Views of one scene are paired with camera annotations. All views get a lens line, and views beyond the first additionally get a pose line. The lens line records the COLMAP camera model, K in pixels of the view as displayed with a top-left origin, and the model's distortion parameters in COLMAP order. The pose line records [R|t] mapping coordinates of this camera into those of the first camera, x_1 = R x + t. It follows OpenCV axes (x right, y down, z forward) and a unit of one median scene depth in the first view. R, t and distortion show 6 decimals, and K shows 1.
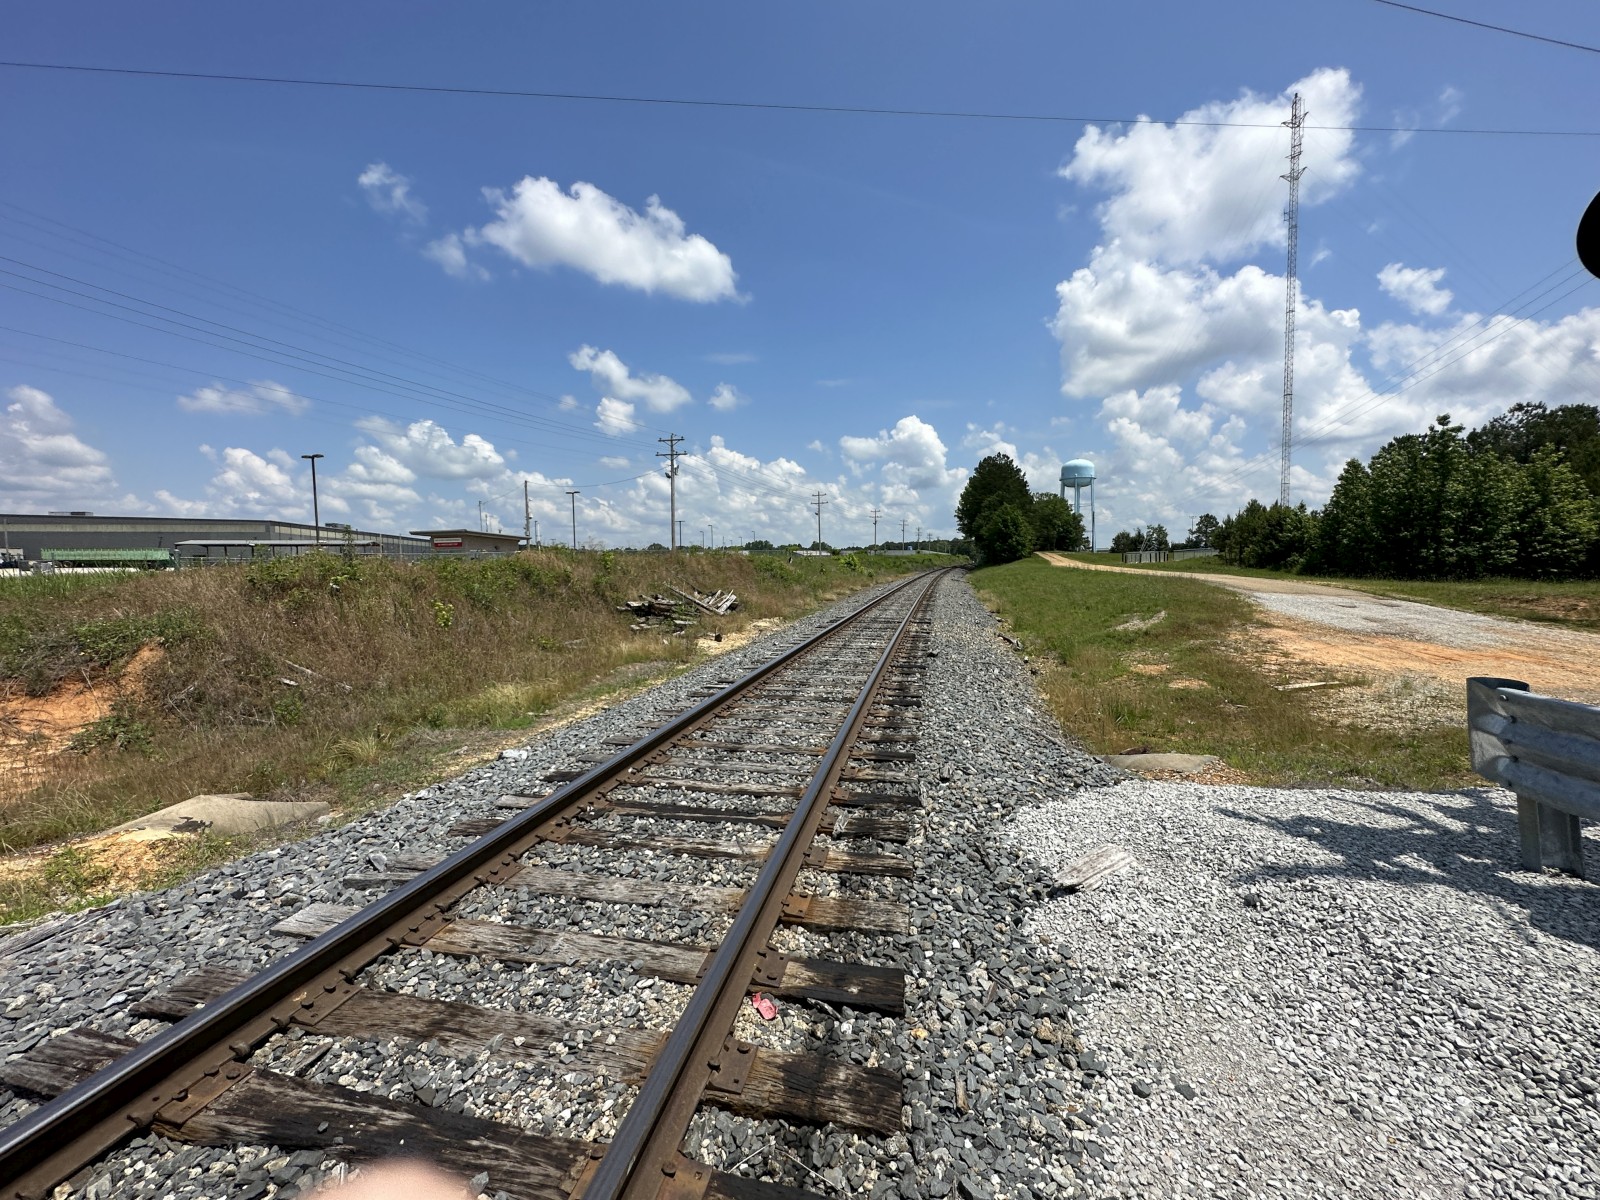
lens RADIAL K [[626.9, 0, 819.9], [0, 626.9, 600.7], [0, 0, 1]] dist [-0.000894, -0.000187]
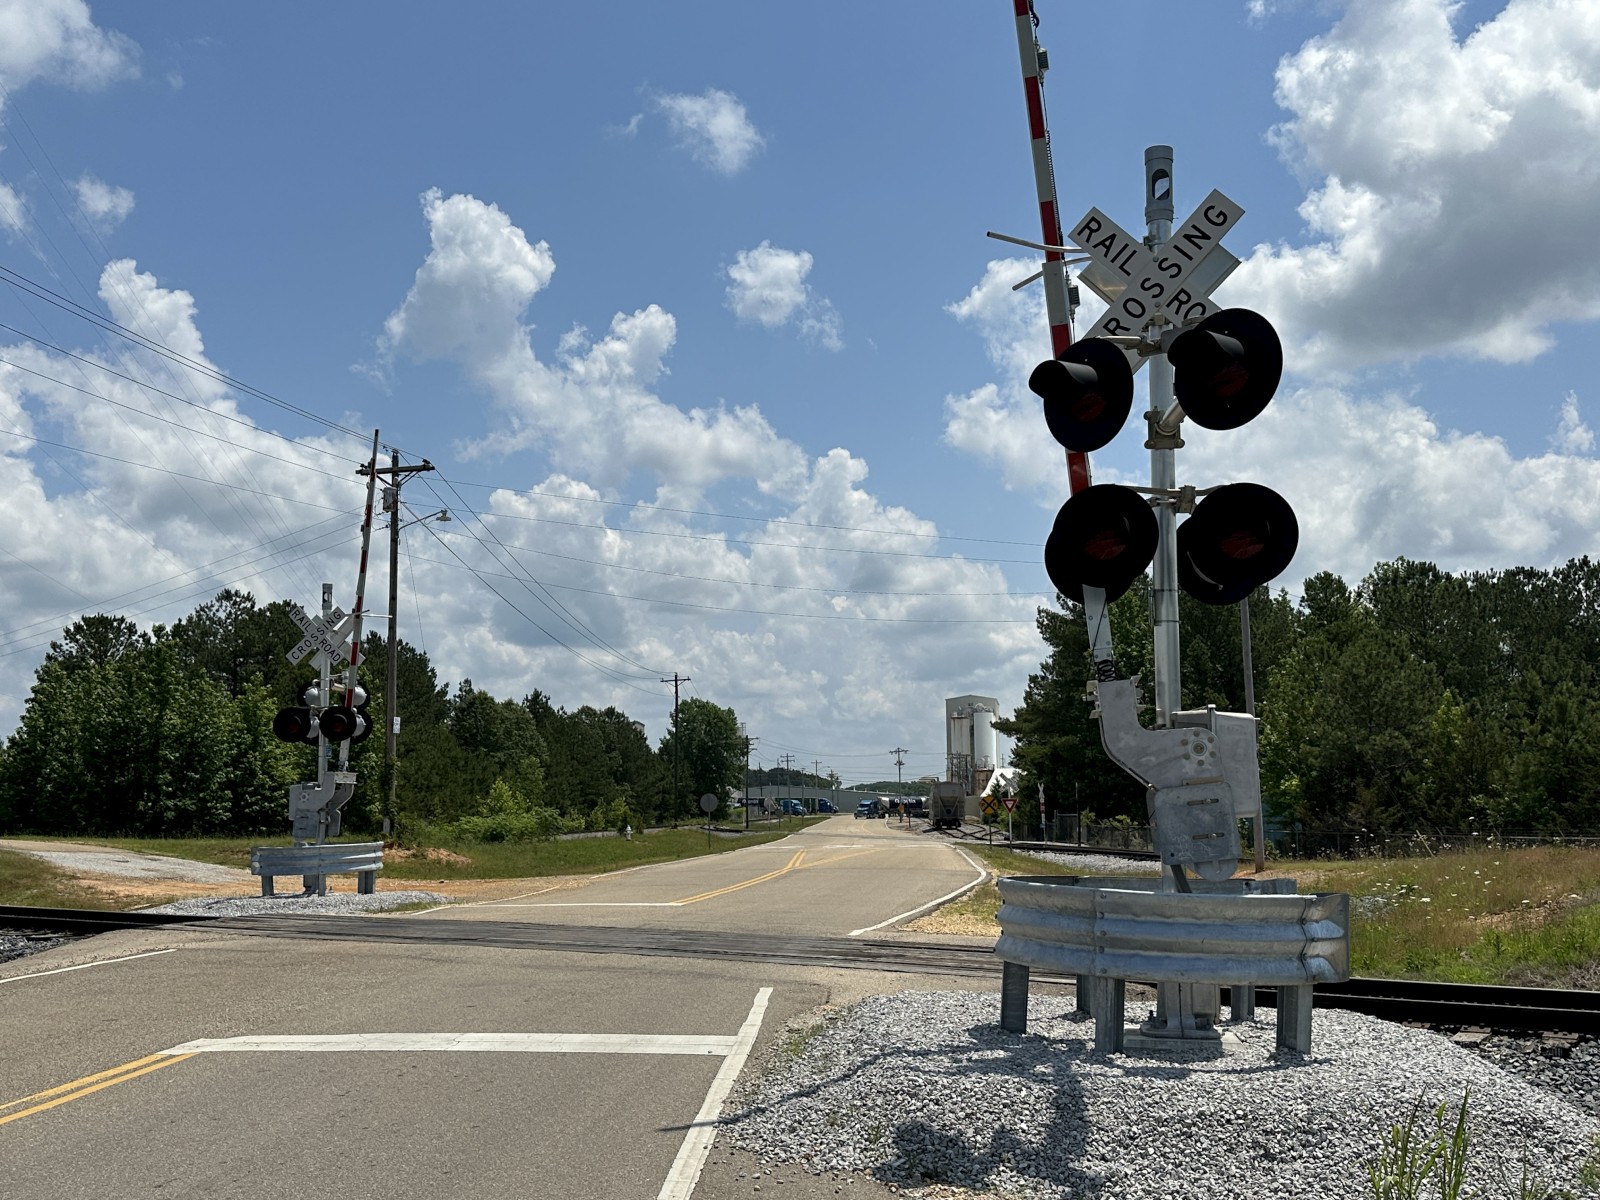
lens RADIAL K [[1567.9, 0, 799.5], [0, 1567.9, 623.6], [0, 0, 1]] dist [0.181945, -0.415713]
pose [[0.374660, 0.114551, 0.920059, -0.479649], [0.055639, 0.987772, -0.145639, 0.027277], [-0.925491, 0.105756, 0.363706, -0.406899]]
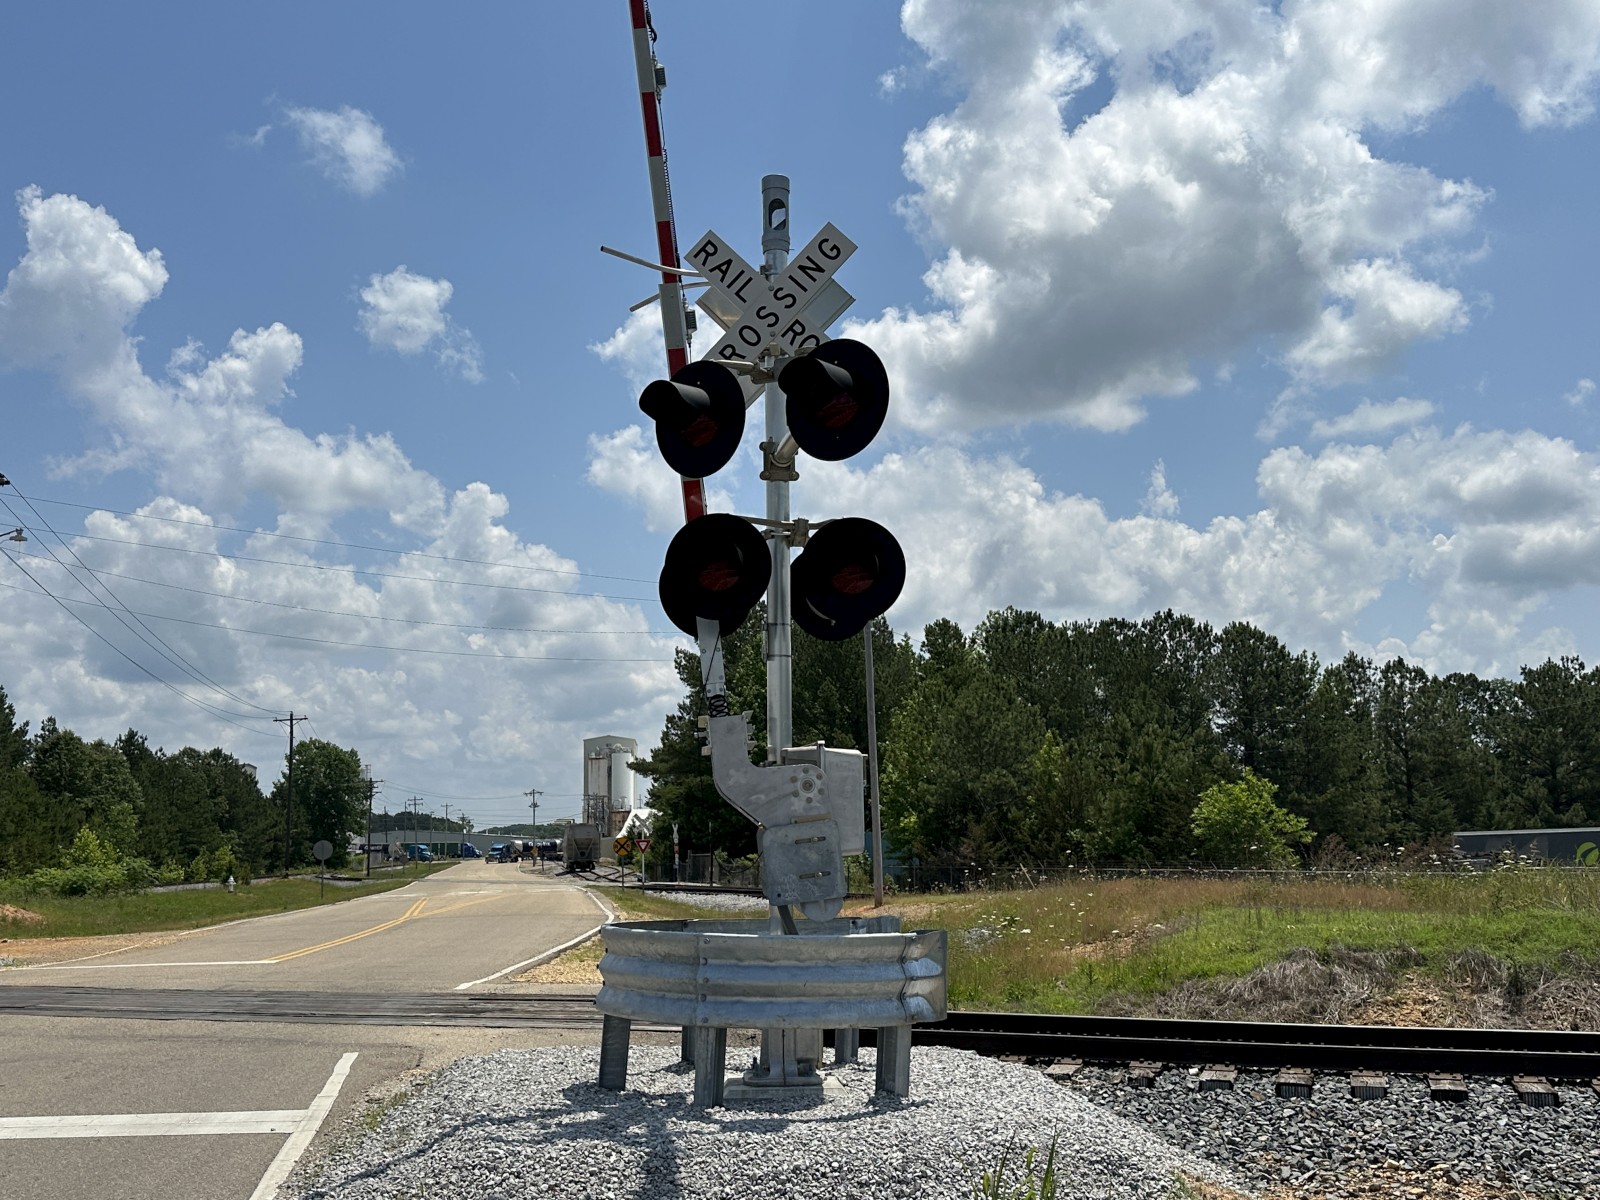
lens RADIAL K [[1567.9, 0, 799.5], [0, 1567.9, 623.6], [0, 0, 1]] dist [0.181945, -0.415713]
pose [[0.156193, 0.143465, 0.977252, -0.461833], [0.073247, 0.984989, -0.156307, 0.027063], [-0.985007, 0.095995, 0.143340, -0.408639]]
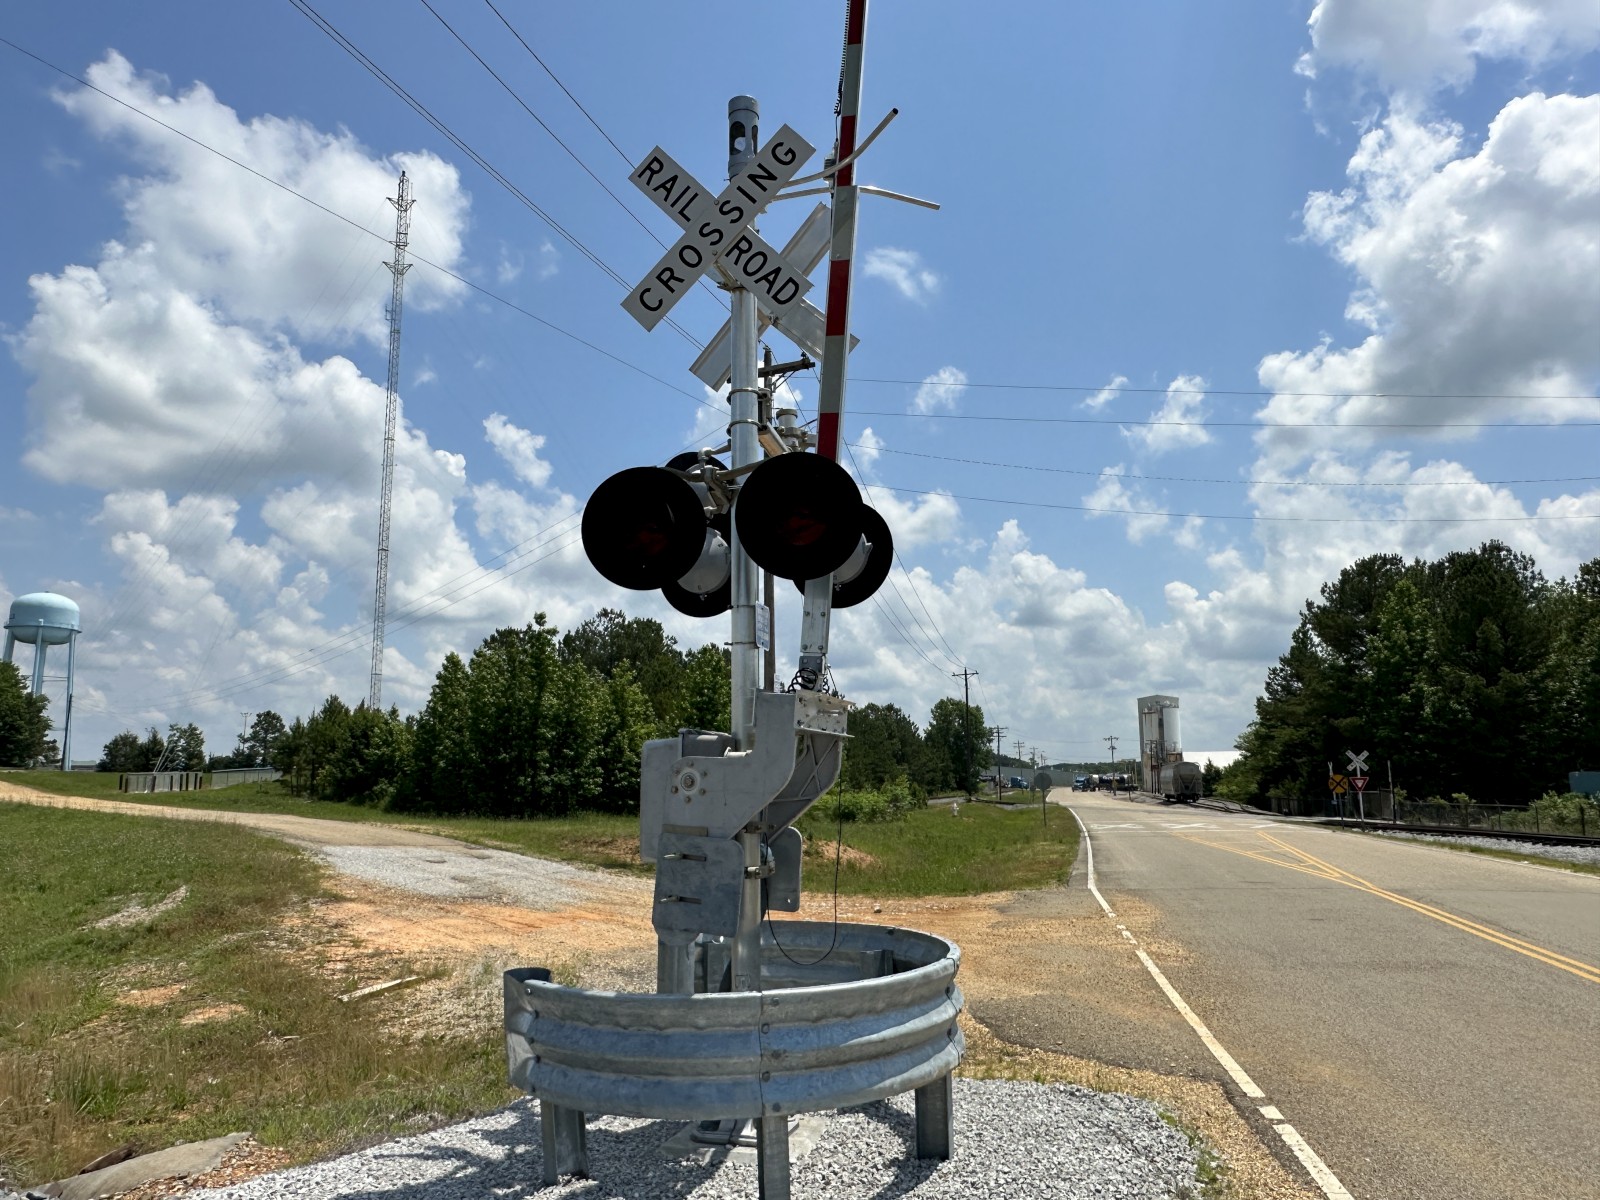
lens RADIAL K [[1081.5, 0, 773.0], [0, 1081.5, 610.6], [0, 0, 1]] dist [-0.001832, 0.000728]
pose [[0.551830, 0.138120, 0.822439, -0.008097], [0.046603, 0.979541, -0.195772, -0.005335], [-0.832653, 0.146361, 0.534104, -0.019000]]
